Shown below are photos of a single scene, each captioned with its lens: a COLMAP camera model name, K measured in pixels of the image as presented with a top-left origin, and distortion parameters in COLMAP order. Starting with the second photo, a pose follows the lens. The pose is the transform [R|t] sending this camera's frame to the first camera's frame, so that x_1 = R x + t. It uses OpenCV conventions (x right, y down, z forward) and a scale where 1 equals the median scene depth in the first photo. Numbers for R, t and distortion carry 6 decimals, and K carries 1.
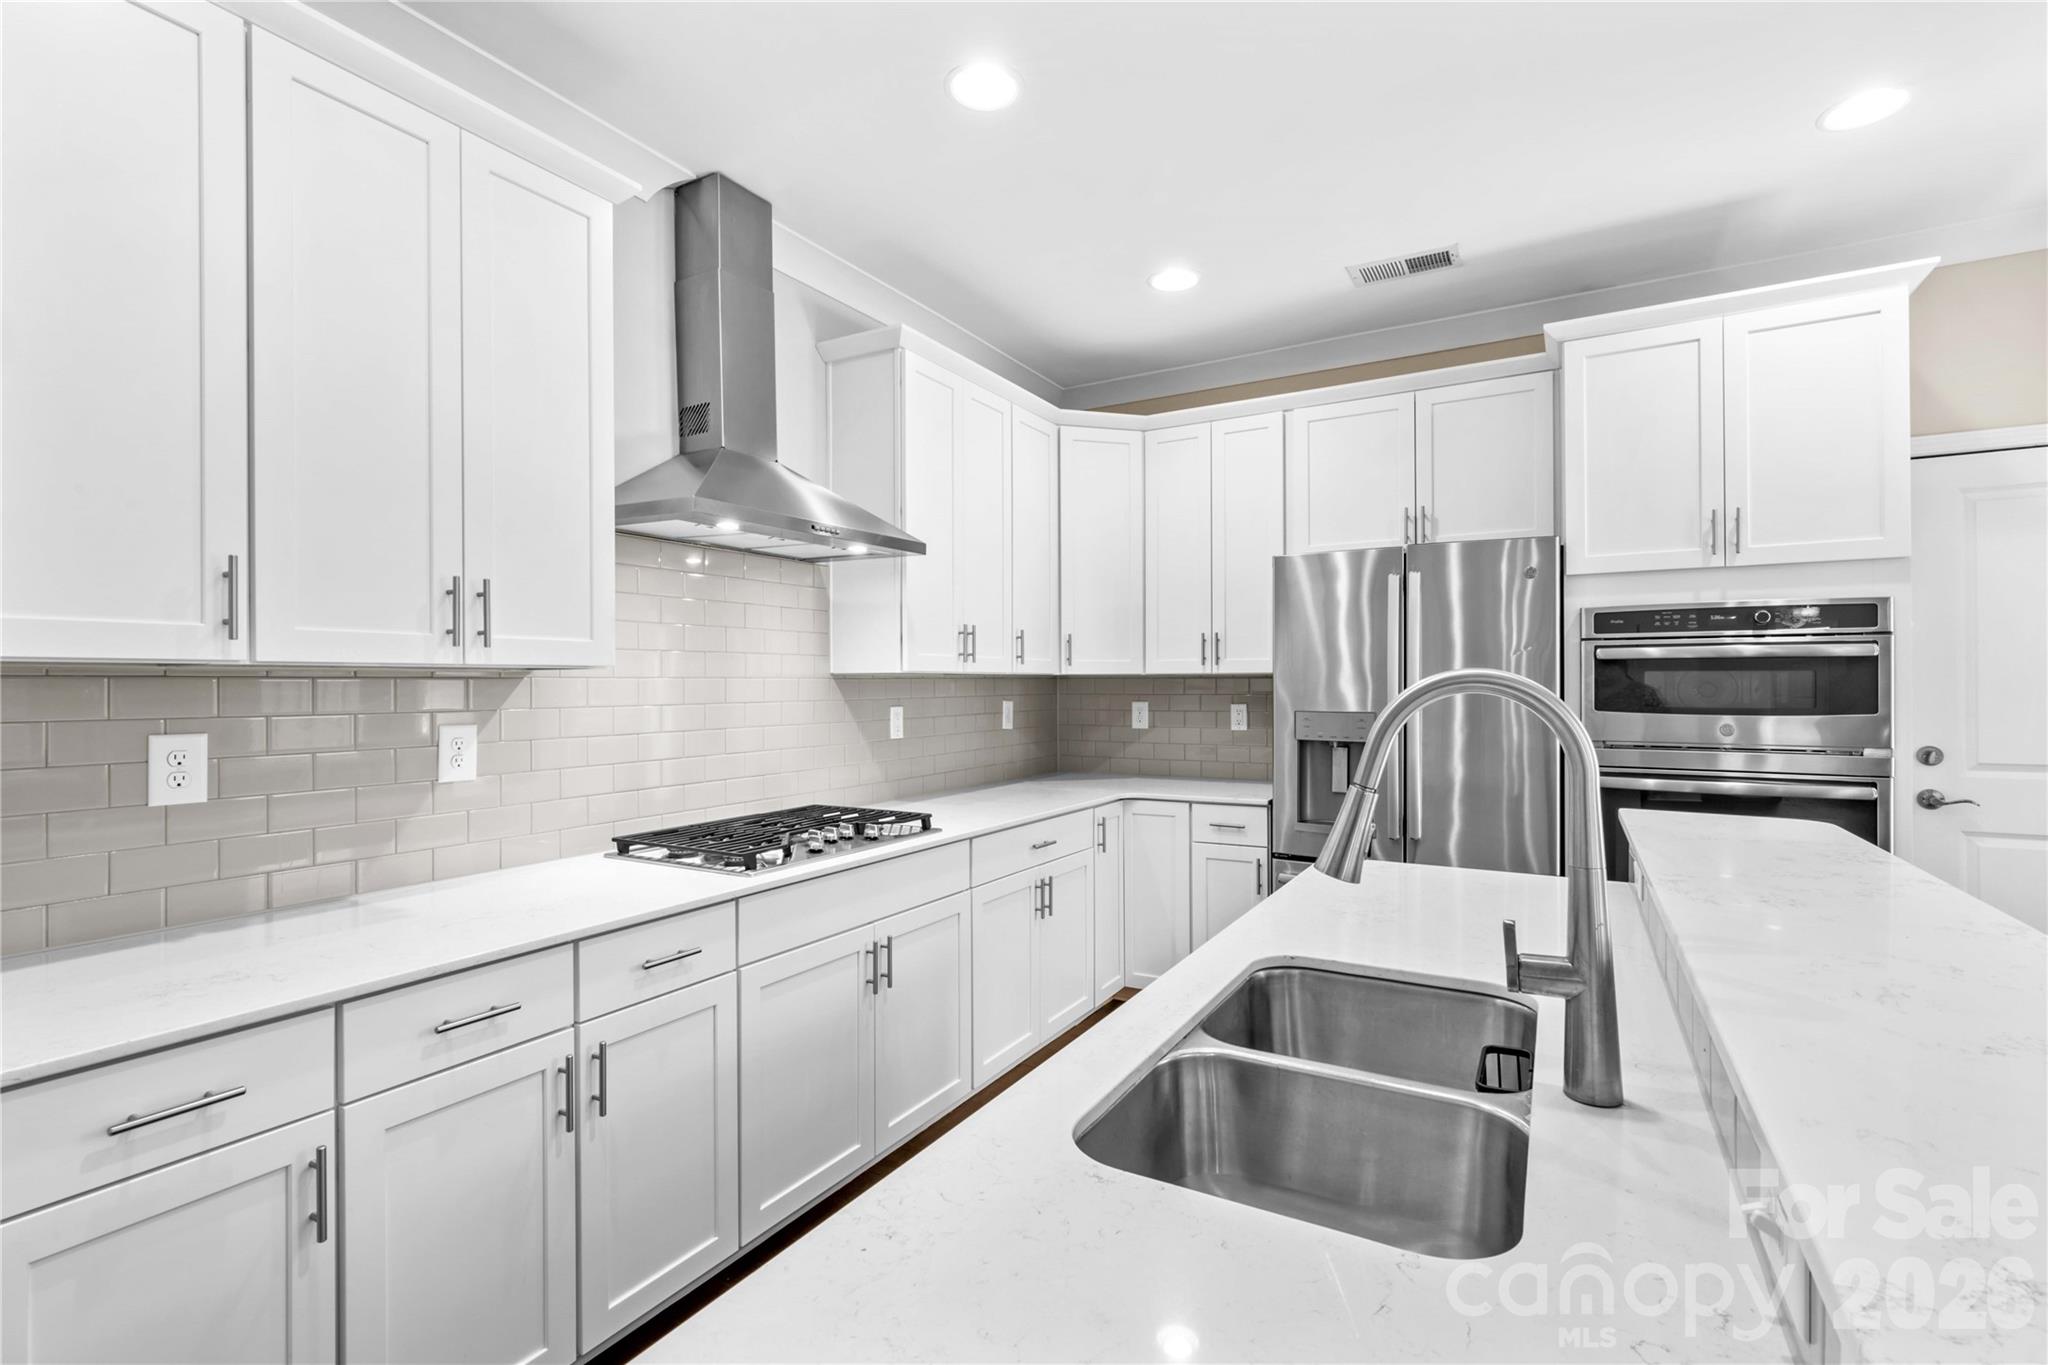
lens RADIAL K [[935.4, 0, 1020.1], [0, 935.4, 679.8], [0, 0, 1]] dist [-0.001521, -0.000049]
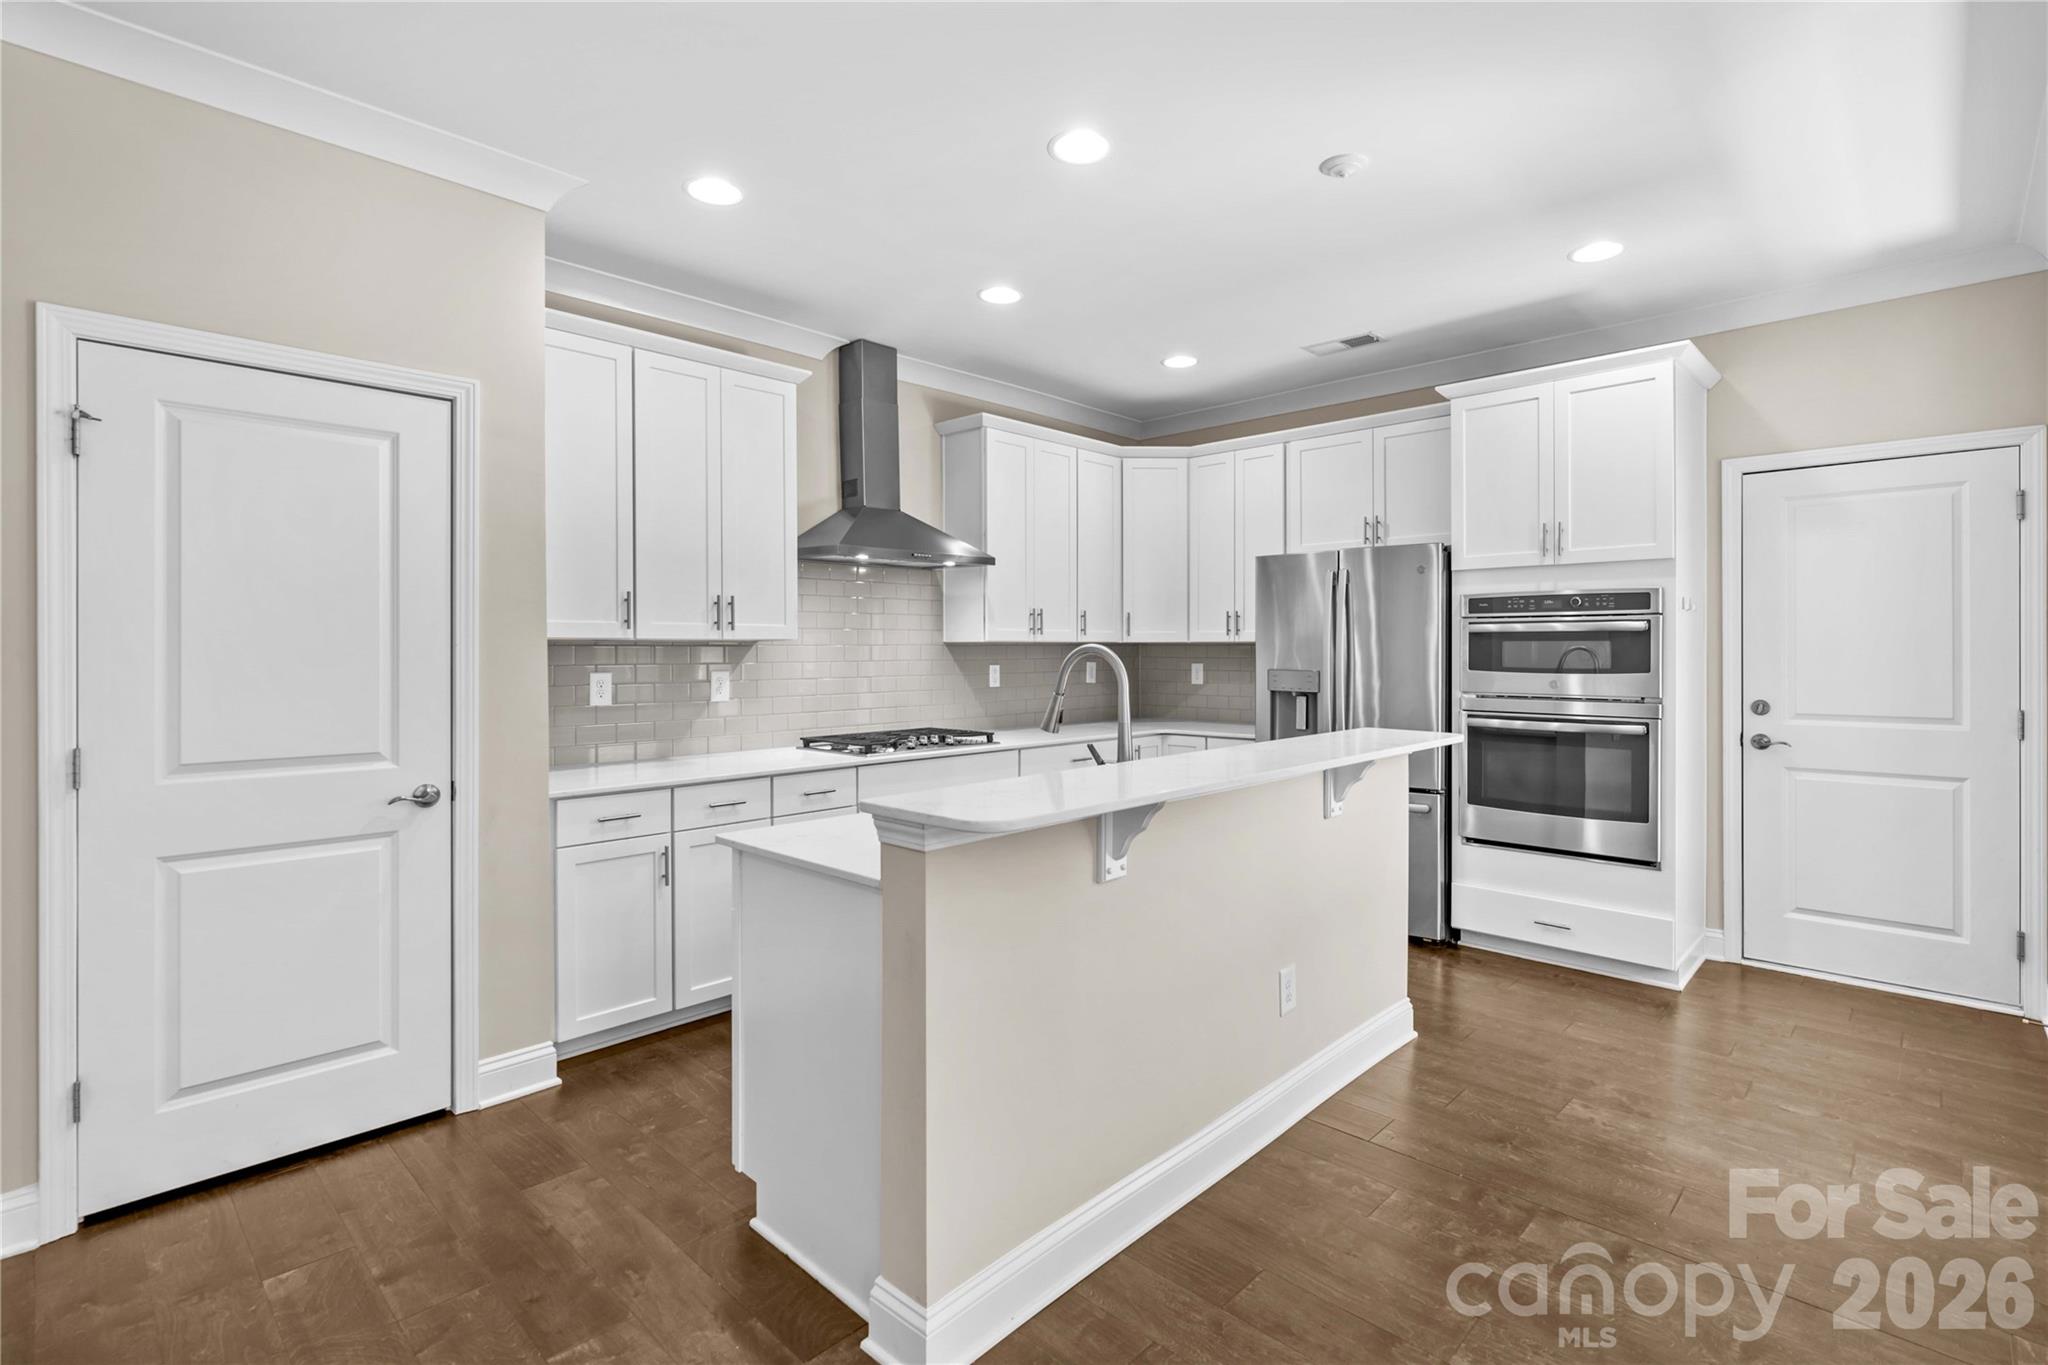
lens RADIAL K [[964.5, 0, 1036.2], [0, 964.5, 650.6], [0, 0, 1]] dist [-0.002002, -0.000232]
pose [[0.973917, 0.002629, -0.226888, 0.326569], [-0.001087, 0.999975, 0.006921, -0.004481], [0.226900, -0.006494, 0.973896, -0.530588]]
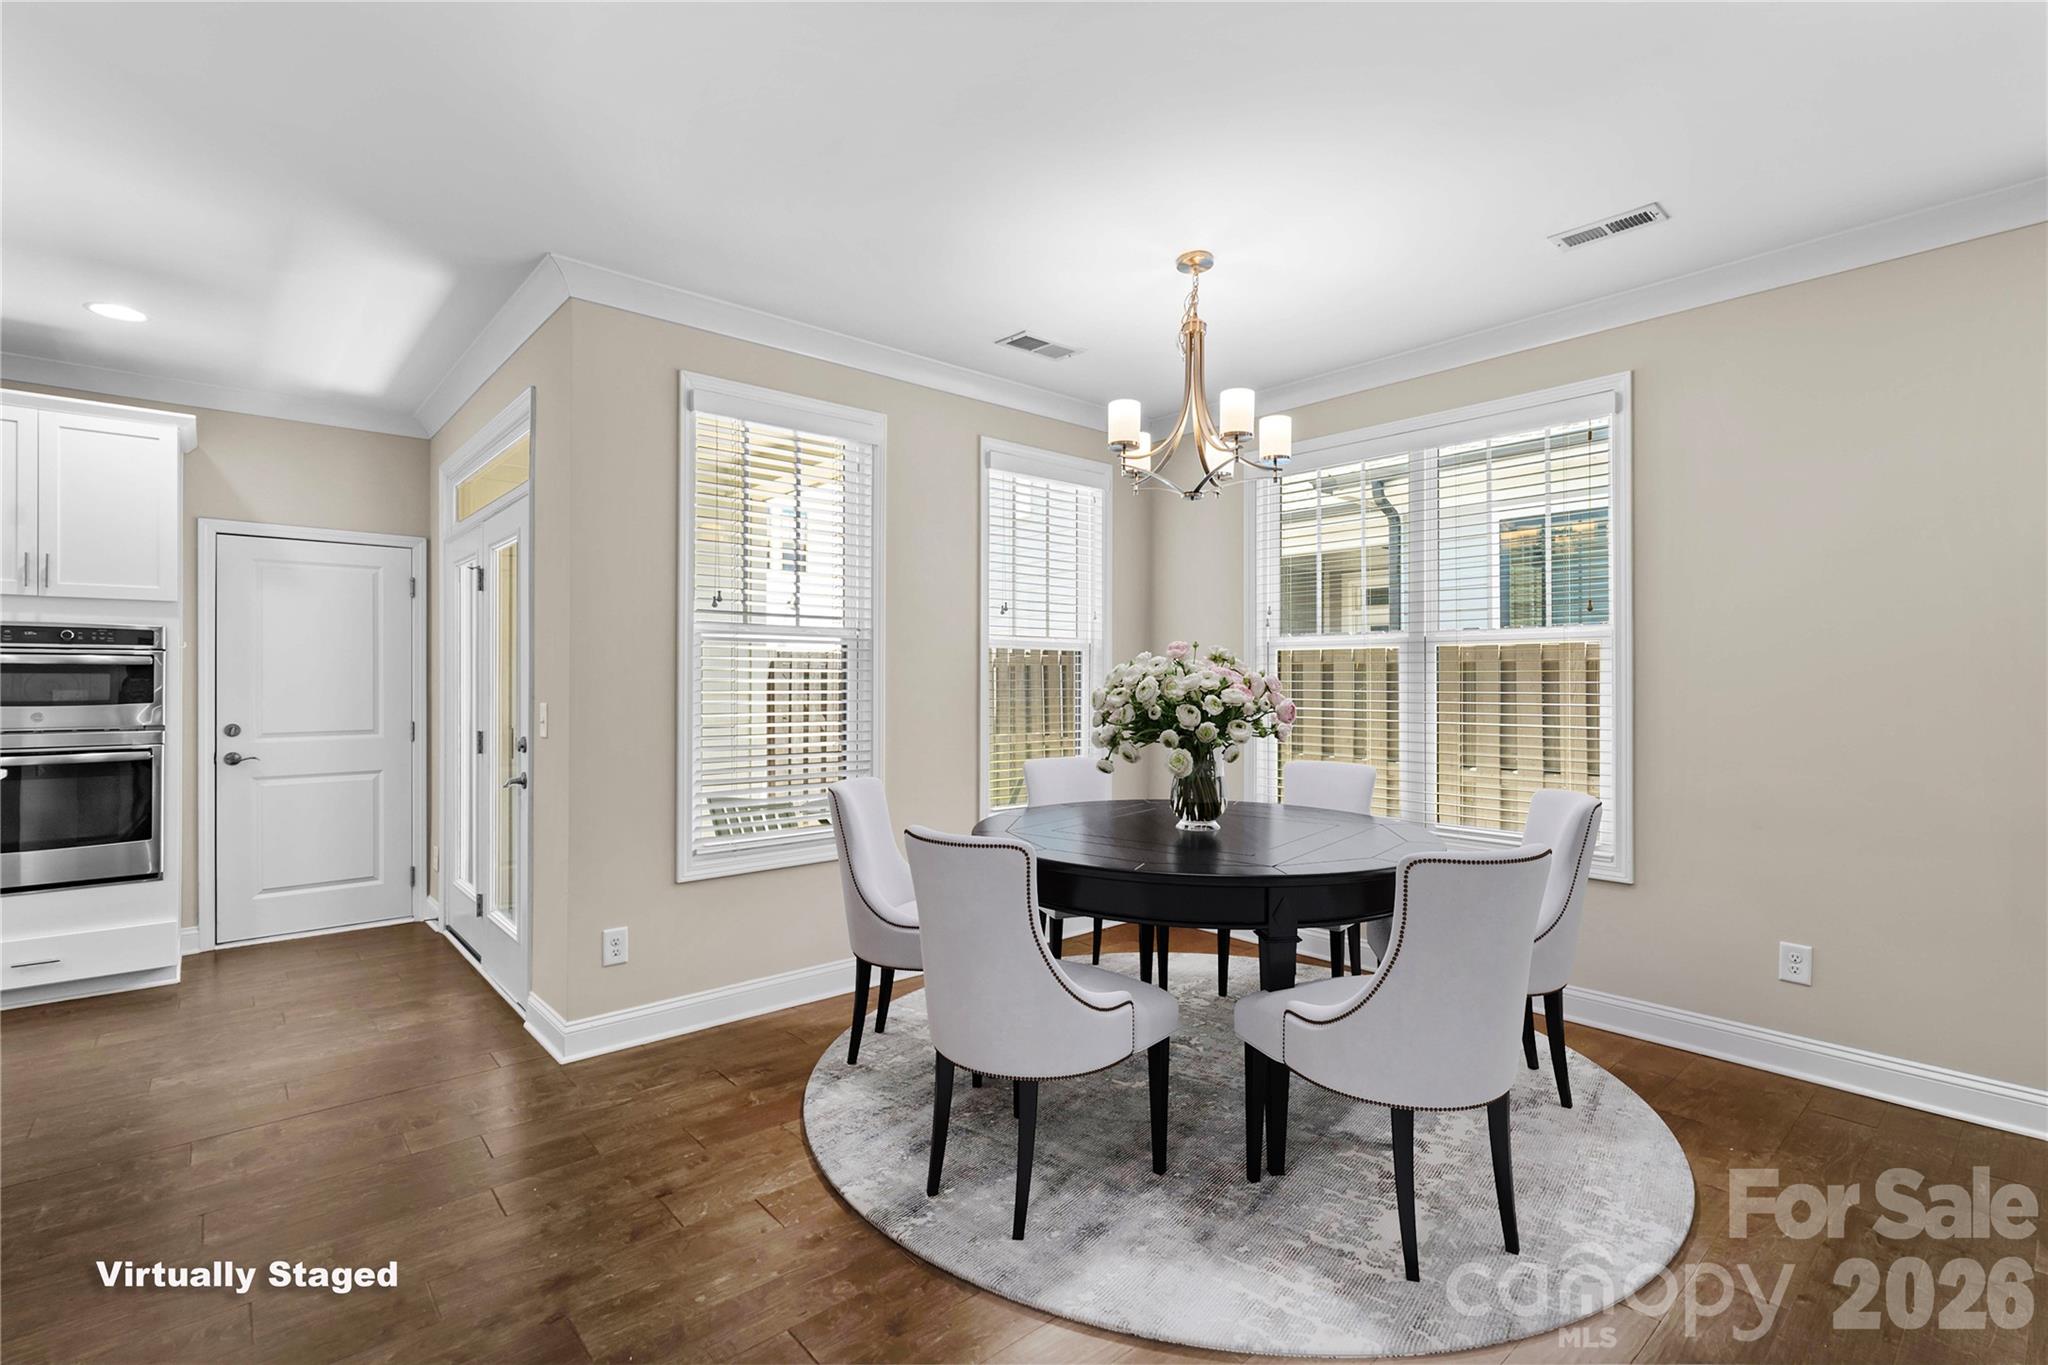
lens RADIAL K [[927.2, 0, 1017.5], [0, 927.2, 681.9], [0, 0, 1]] dist [-0.003566, -0.000271]
pose [[0.310848, 0.004106, 0.950451, -0.068753], [-0.004194, 0.999987, -0.002948, 0.001250], [-0.950450, -0.003070, 0.310861, -0.729710]]
